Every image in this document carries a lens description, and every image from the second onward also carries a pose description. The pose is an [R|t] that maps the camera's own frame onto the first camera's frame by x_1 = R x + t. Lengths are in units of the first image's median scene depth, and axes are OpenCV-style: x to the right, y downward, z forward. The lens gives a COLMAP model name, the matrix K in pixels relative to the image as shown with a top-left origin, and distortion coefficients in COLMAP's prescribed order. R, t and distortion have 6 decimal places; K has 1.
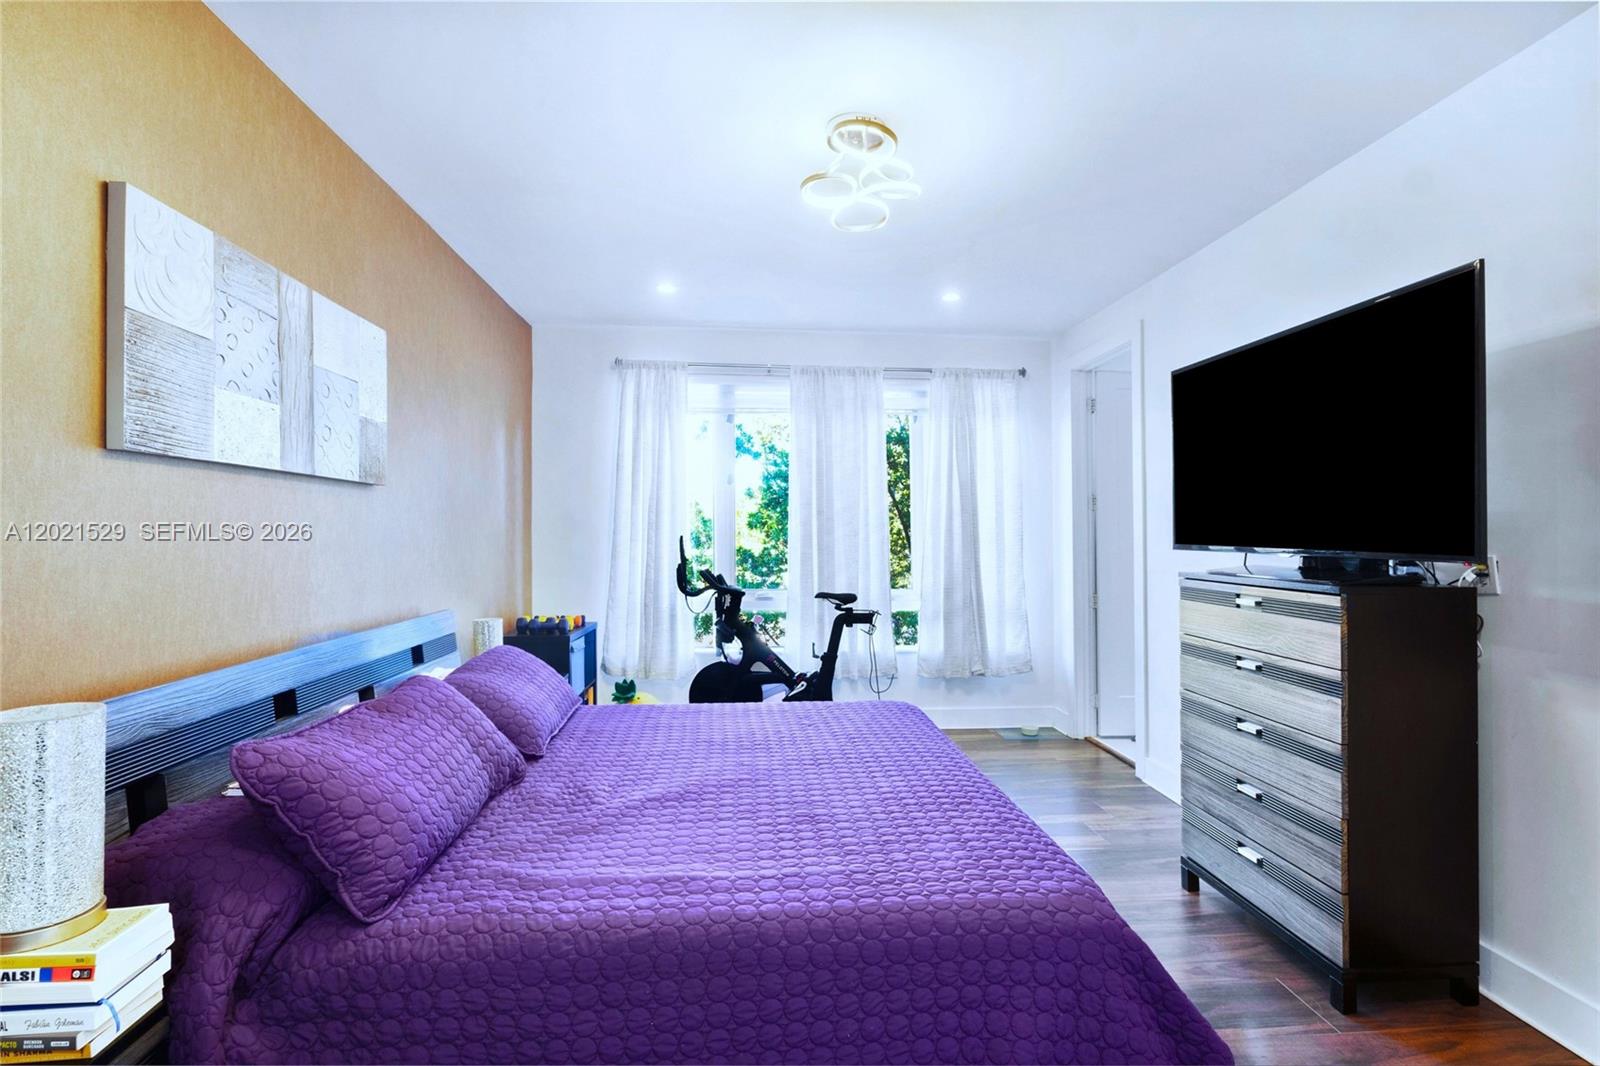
lens RADIAL K [[743.3, 0, 830.3], [0, 743.3, 531.9], [0, 0, 1]] dist [-0.000044, 0.000679]
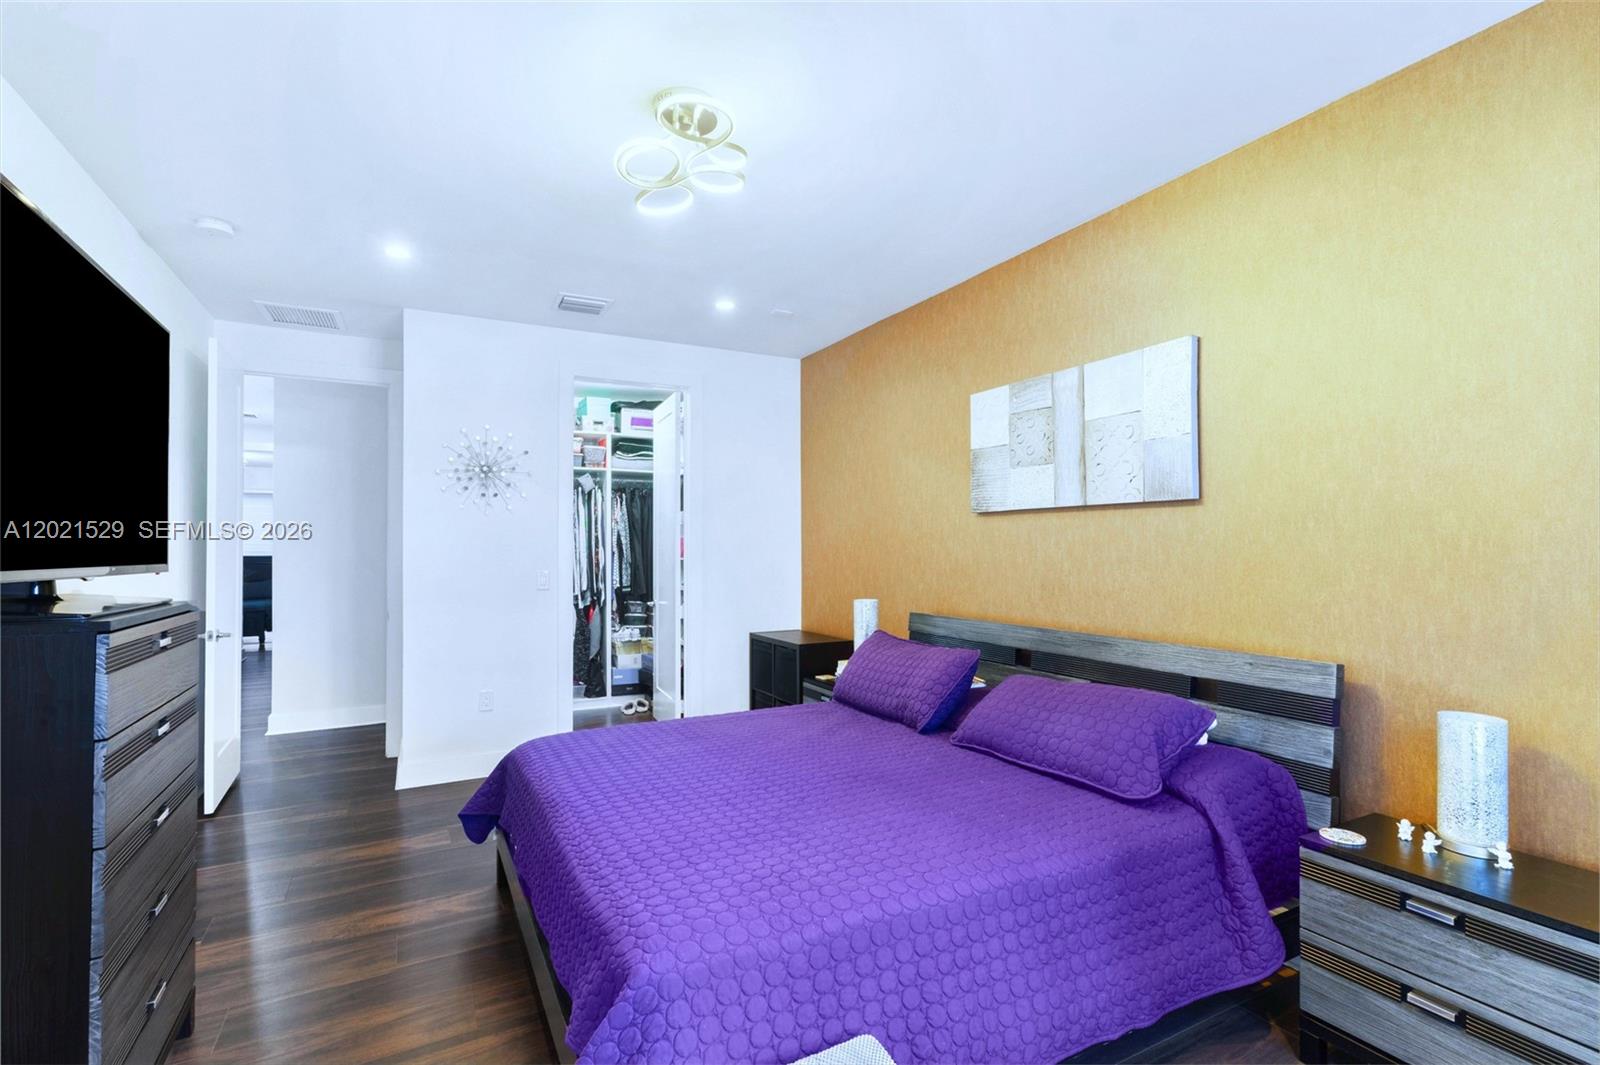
lens RADIAL K [[743.3, 0, 804.9], [0, 743.3, 538.5], [0, 0, 1]] dist [-0.000044, 0.000679]
pose [[-0.928395, -0.006412, -0.371541, 0.256987], [0.000120, 0.999846, -0.017556, 0.005321], [0.371596, -0.016343, -0.928251, 2.065905]]
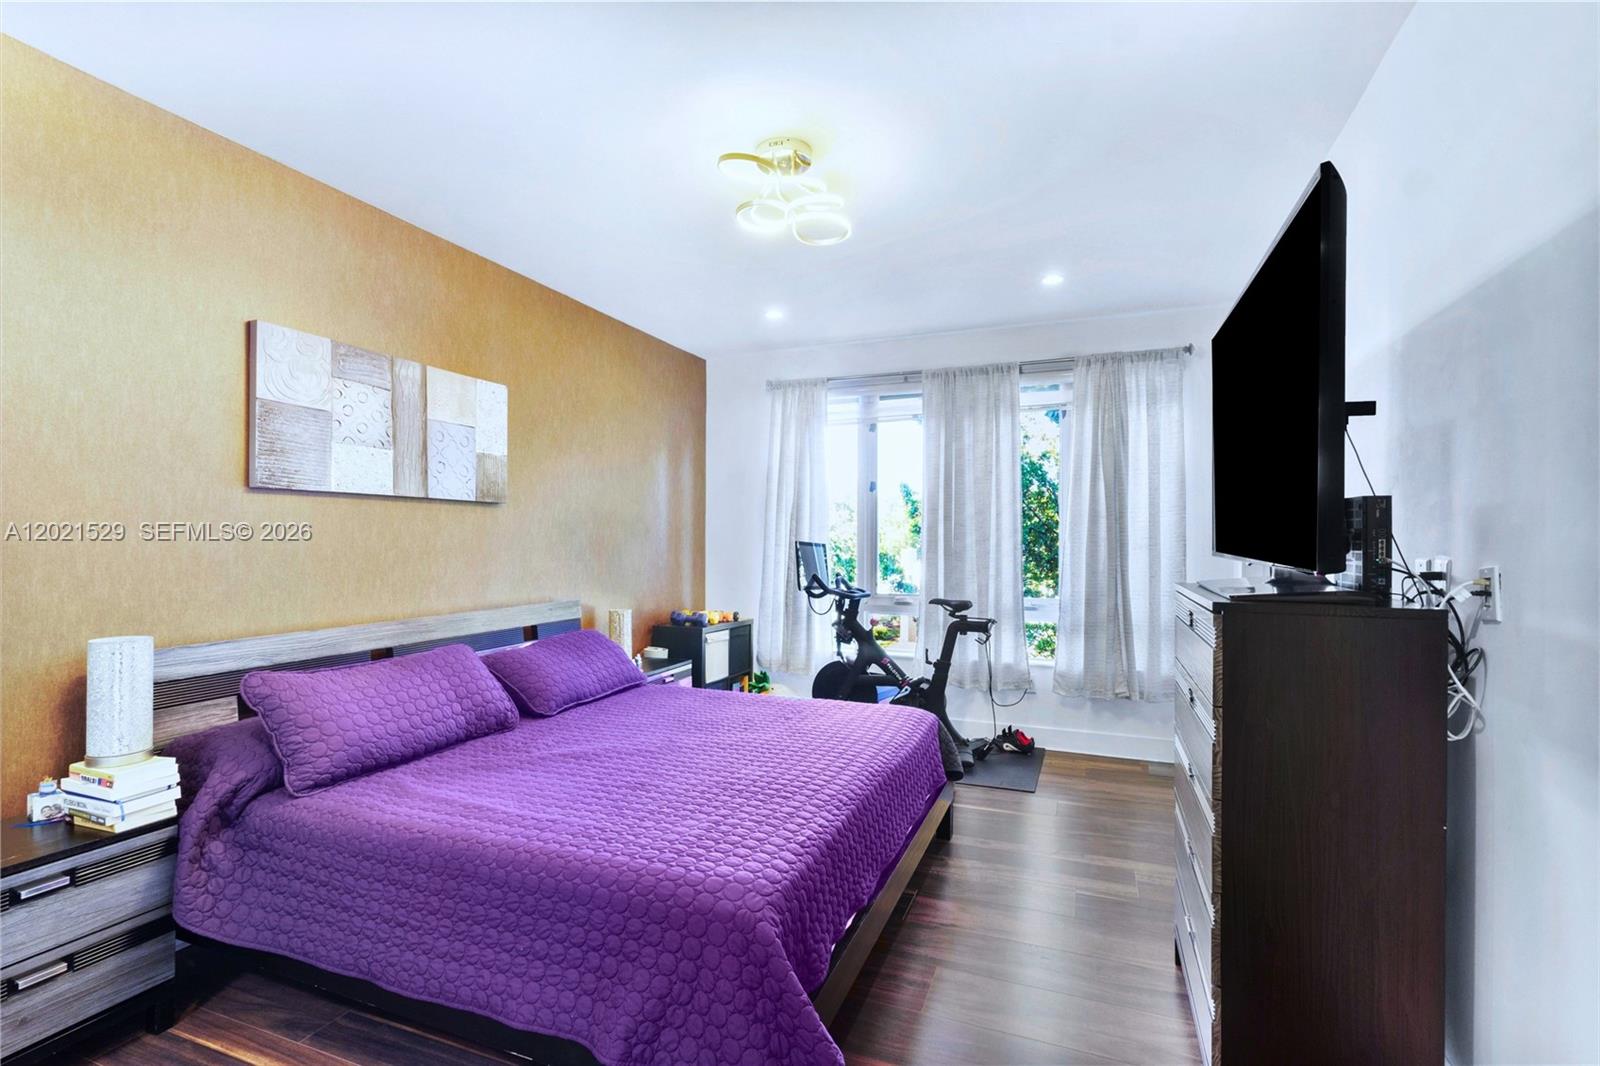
lens RADIAL K [[743.3, 0, 793.7], [0, 743.3, 543.1], [0, 0, 1]] dist [-0.000044, 0.000679]
pose [[0.889183, -0.000757, -0.457551, 0.567088], [0.003501, 0.999981, 0.005148, 0.004019], [0.457538, -0.006179, 0.889169, 0.072345]]
